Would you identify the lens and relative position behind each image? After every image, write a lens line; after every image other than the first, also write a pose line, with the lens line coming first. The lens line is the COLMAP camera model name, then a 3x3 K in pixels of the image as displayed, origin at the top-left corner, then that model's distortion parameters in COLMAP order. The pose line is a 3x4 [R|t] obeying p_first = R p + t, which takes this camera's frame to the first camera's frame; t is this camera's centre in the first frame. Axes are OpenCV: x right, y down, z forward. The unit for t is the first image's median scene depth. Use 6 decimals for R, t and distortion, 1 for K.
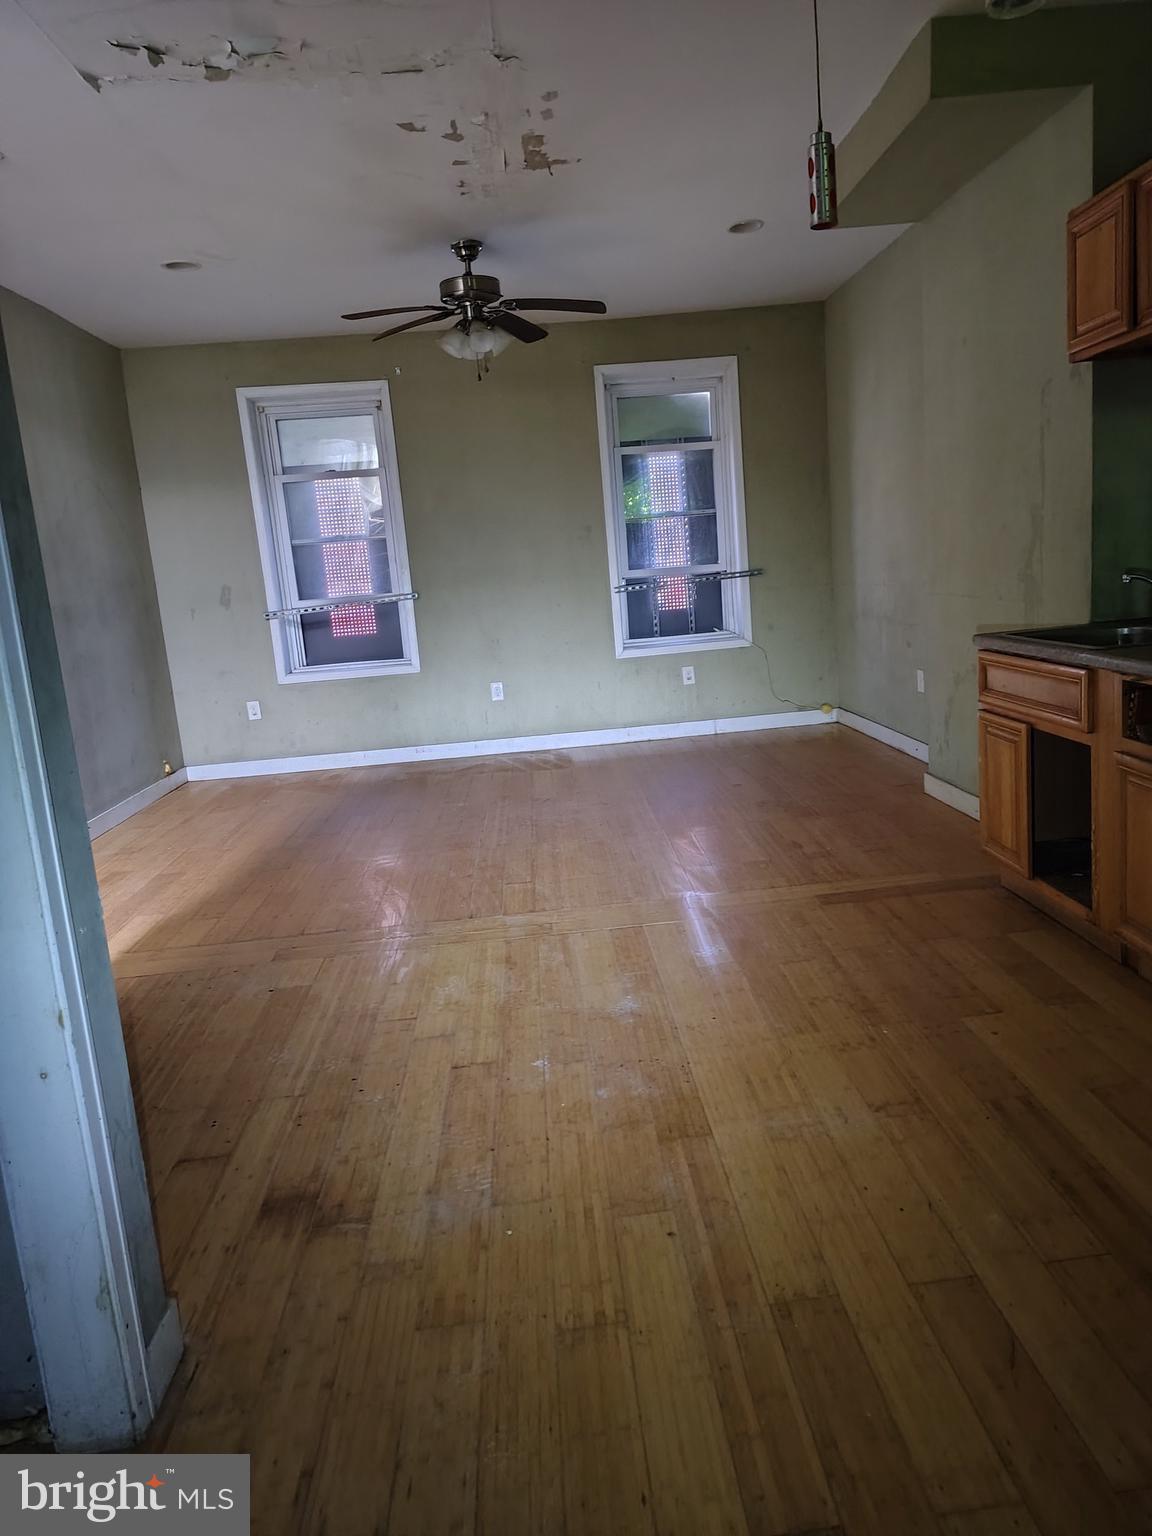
lens RADIAL K [[1072.0, 0, 562.9], [0, 1072.0, 761.2], [0, 0, 1]] dist [0.037596, -0.044045]
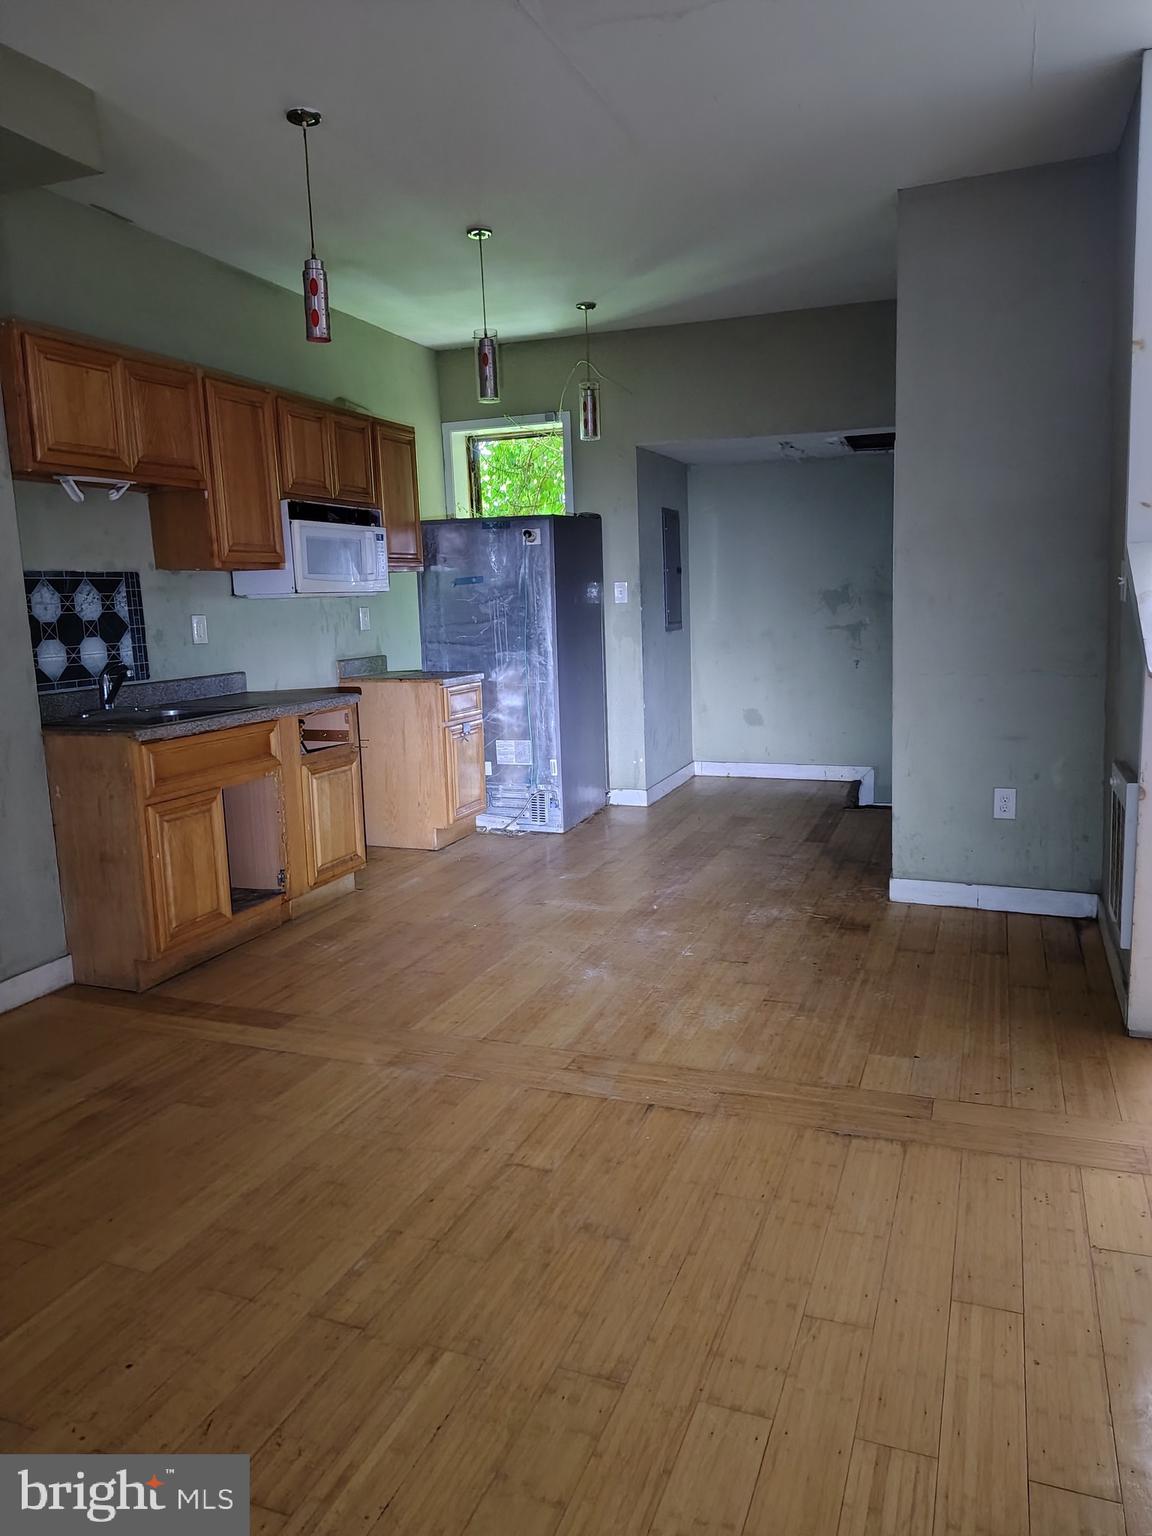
lens RADIAL K [[1072.0, 0, 576.0], [0, 1072.0, 764.6], [0, 0, 1]] dist [0.037596, -0.044045]
pose [[-0.911550, 0.049710, 0.408174, -0.409843], [0.178335, 0.942241, 0.283511, -0.327317], [-0.370505, 0.331226, -0.867765, 1.883863]]
